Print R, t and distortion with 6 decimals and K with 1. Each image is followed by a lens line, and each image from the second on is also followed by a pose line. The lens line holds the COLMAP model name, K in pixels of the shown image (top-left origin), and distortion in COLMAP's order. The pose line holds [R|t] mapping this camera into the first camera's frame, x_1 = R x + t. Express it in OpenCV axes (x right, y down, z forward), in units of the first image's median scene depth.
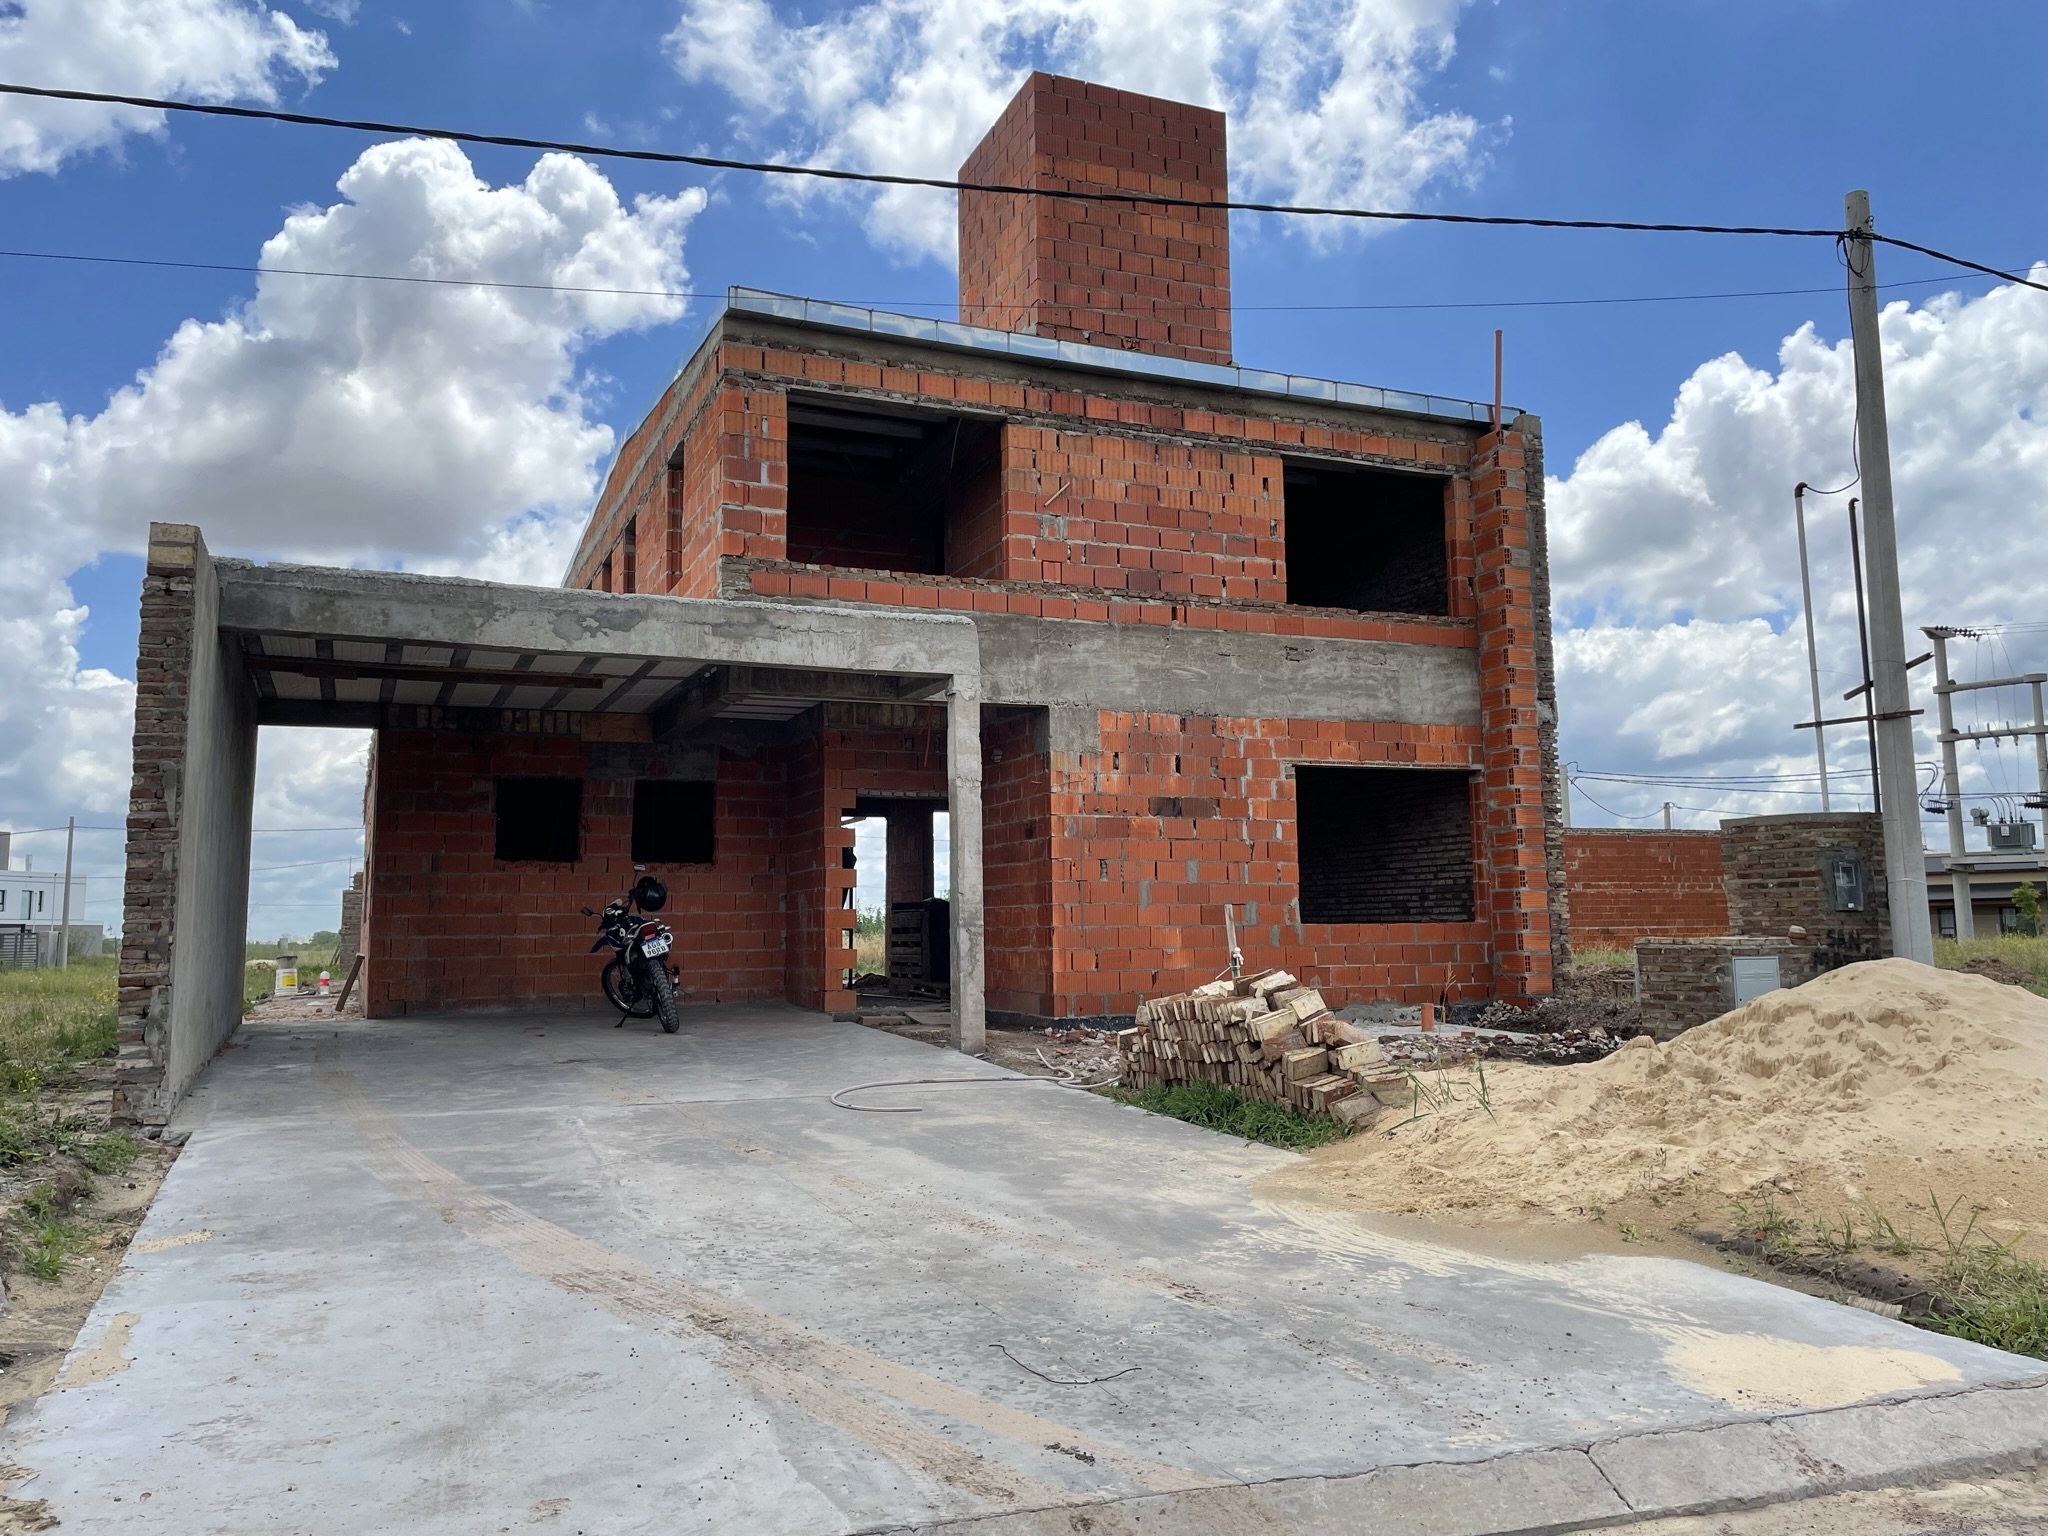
lens RADIAL K [[1558.5, 0, 1033.3], [0, 1558.5, 764.8], [0, 0, 1]] dist [-0.003905, -0.000200]
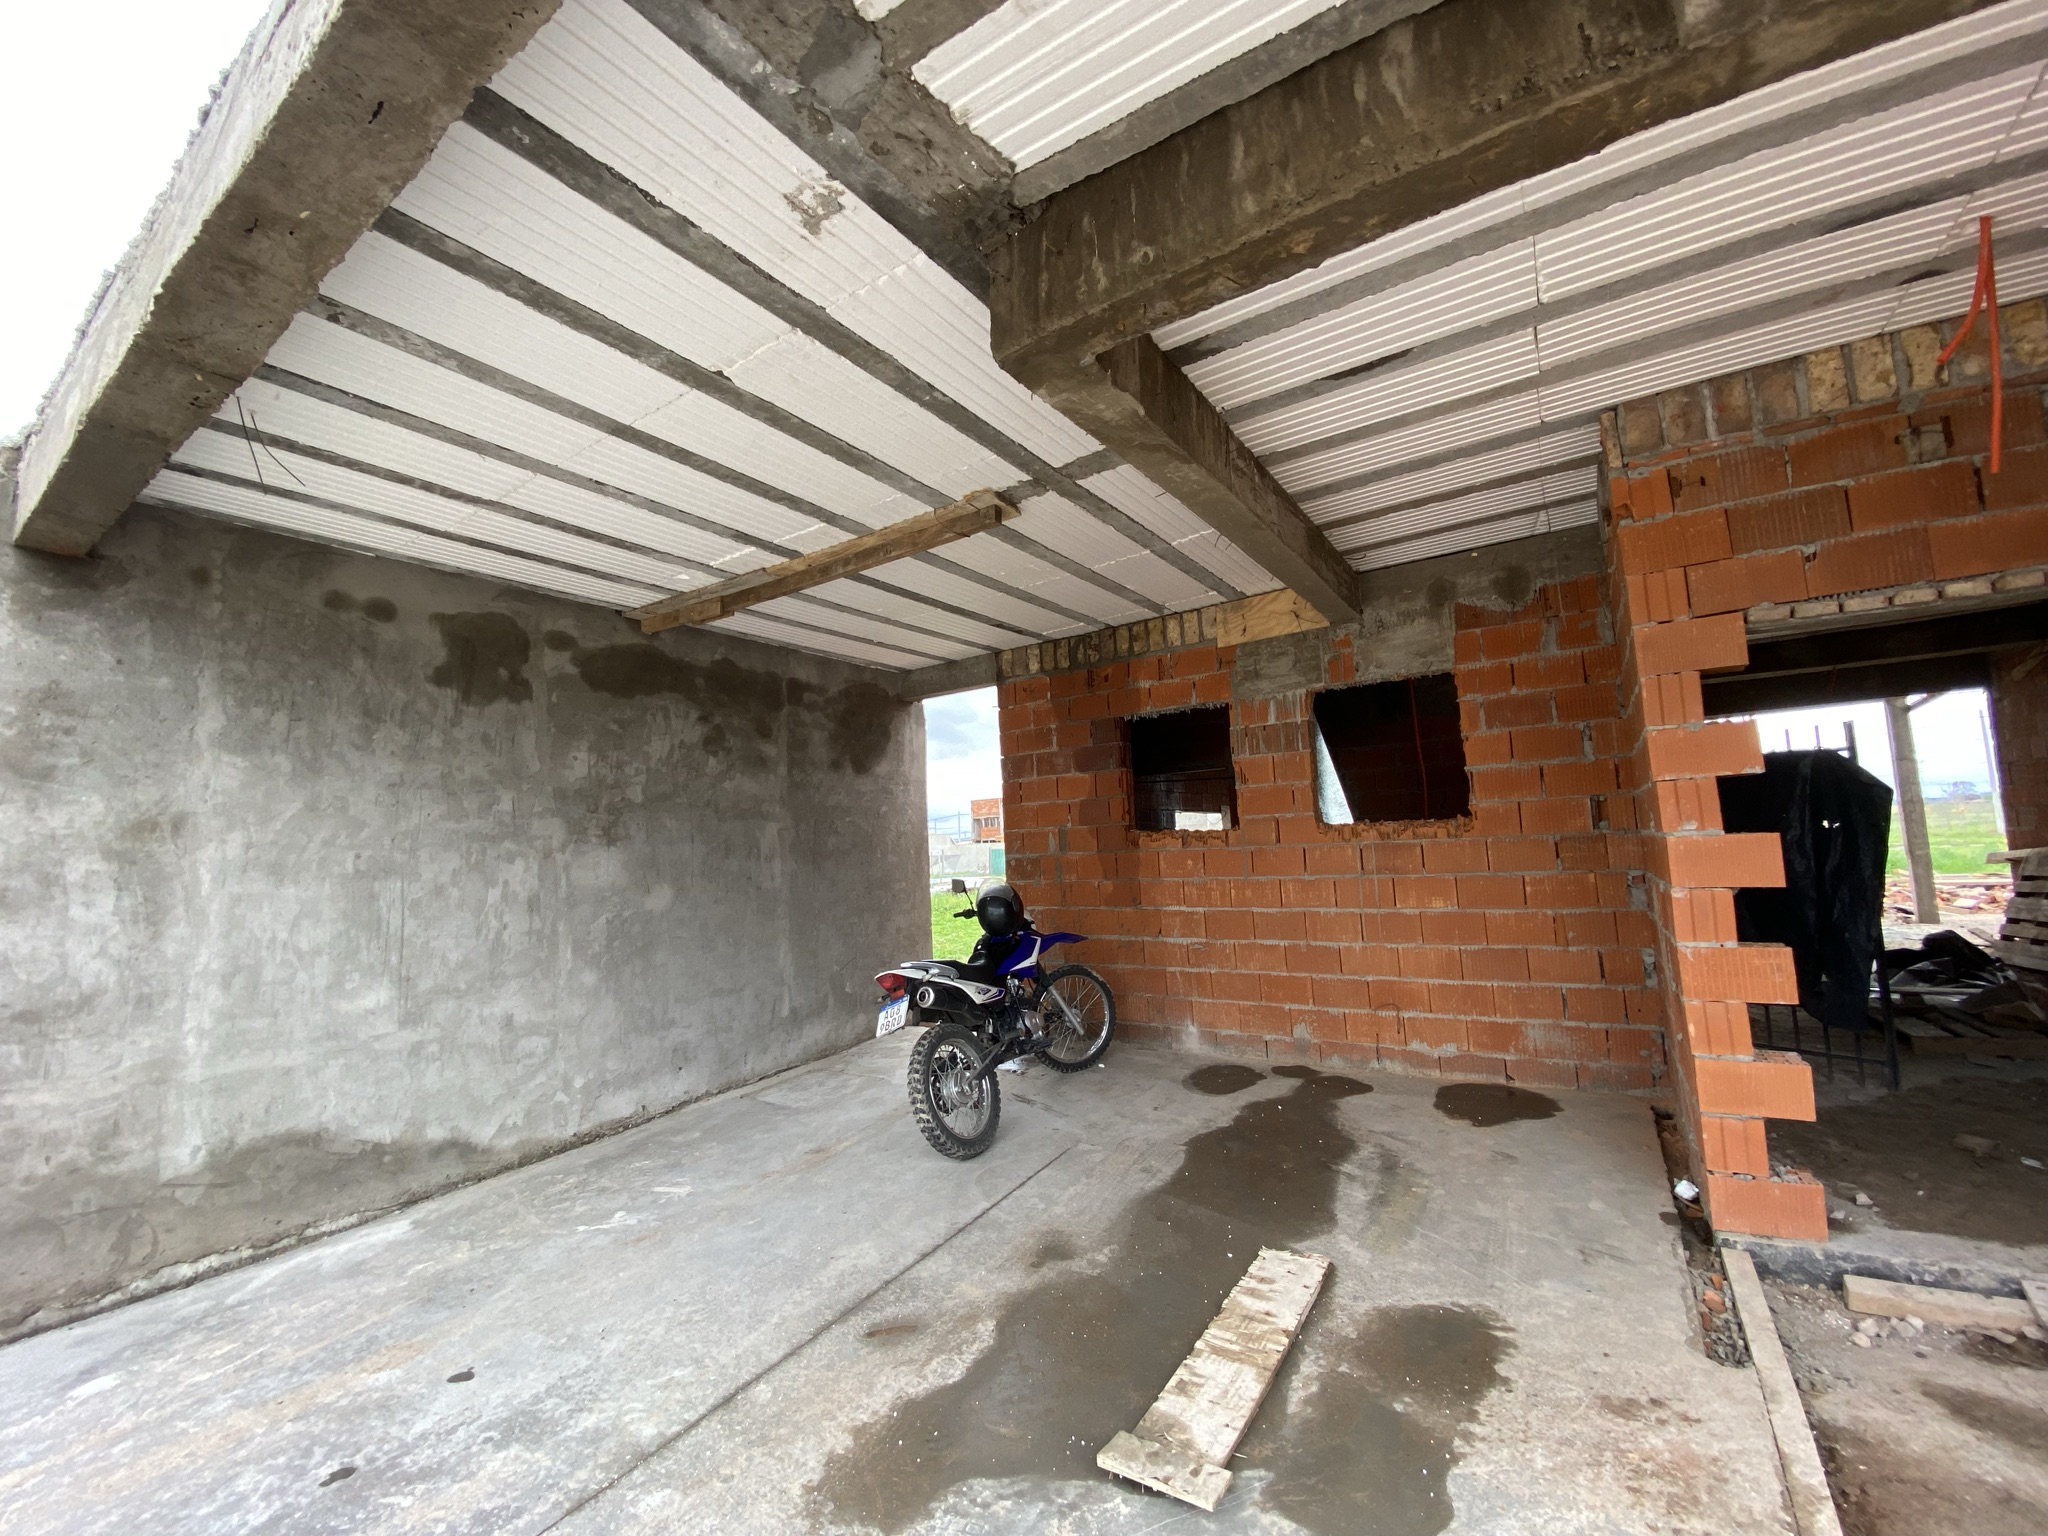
lens RADIAL K [[825.1, 0, 1025.0], [0, 825.1, 754.1], [0, 0, 1]] dist [0.008522, -0.002100]
pose [[0.528641, -0.105944, -0.842208, -0.044628], [0.129258, 0.990657, -0.043485, 0.037751], [0.838947, -0.085874, 0.537396, 0.803447]]
